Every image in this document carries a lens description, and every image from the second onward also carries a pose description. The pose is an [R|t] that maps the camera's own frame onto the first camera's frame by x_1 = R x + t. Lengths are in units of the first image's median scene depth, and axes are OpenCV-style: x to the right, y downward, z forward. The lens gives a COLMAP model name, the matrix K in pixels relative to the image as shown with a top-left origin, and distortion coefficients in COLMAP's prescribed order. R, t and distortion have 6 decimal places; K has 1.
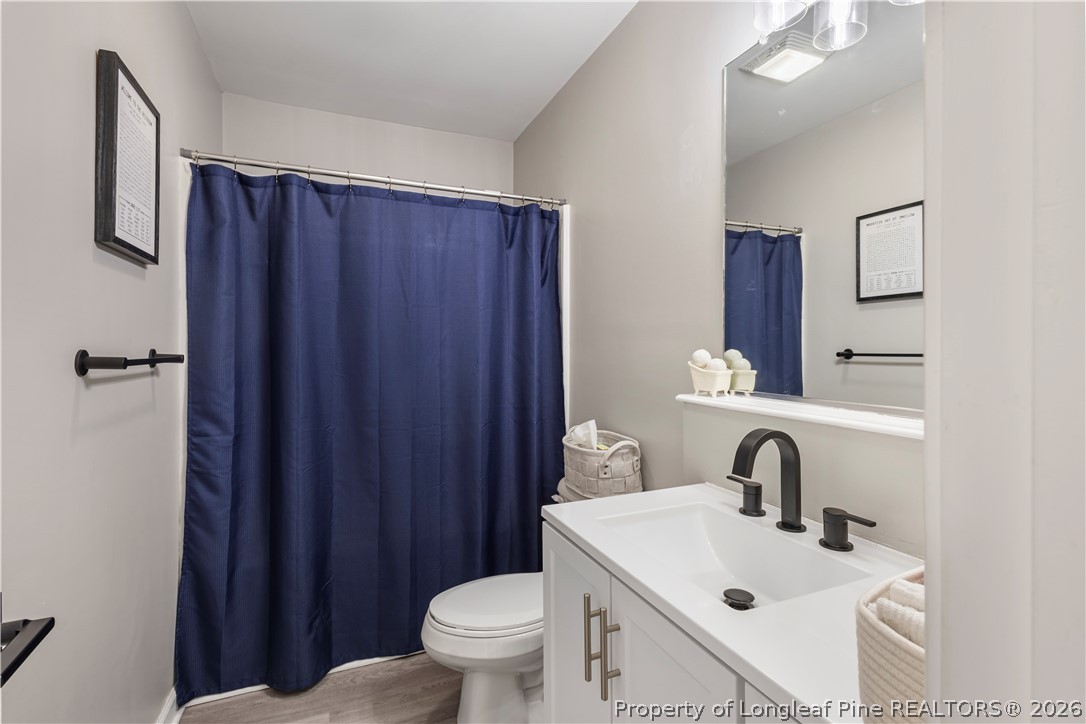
lens RADIAL K [[503.7, 0, 542.2], [0, 503.7, 350.6], [0, 0, 1]] dist [0.004450, -0.000588]
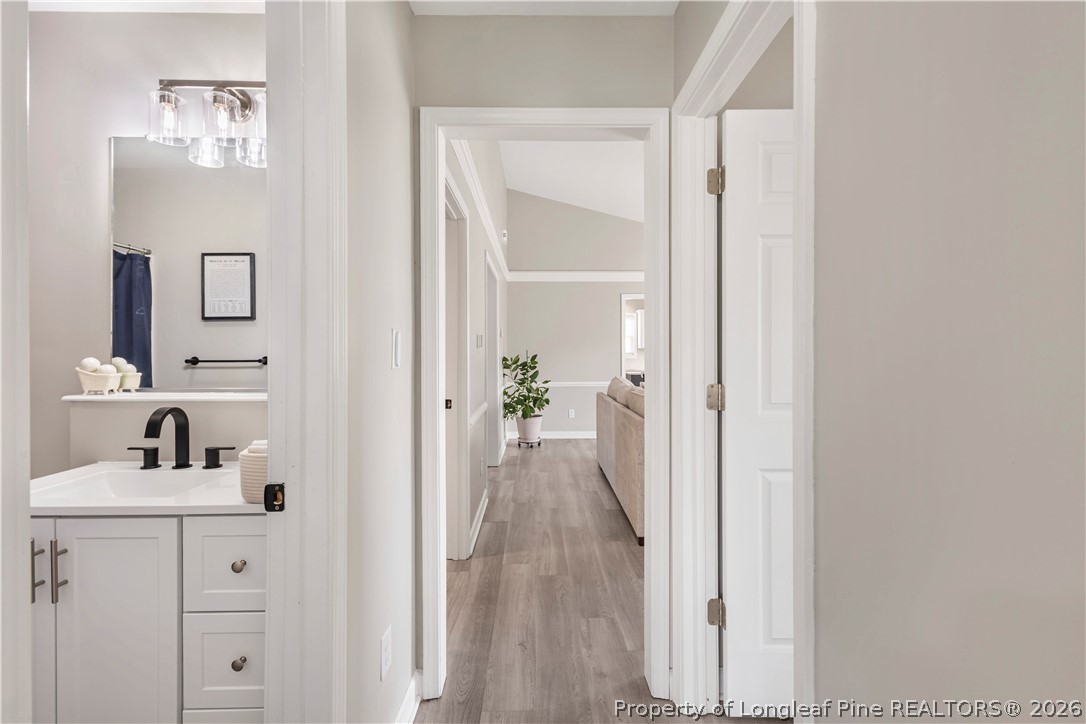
lens RADIAL K [[503.7, 0, 542.2], [0, 503.7, 350.6], [0, 0, 1]] dist [0.004450, -0.000588]
pose [[0.378646, 0.007554, 0.925511, -0.406749], [0.006759, 0.999917, -0.010927, 0.001705], [-0.925517, 0.010393, 0.378563, -0.488720]]
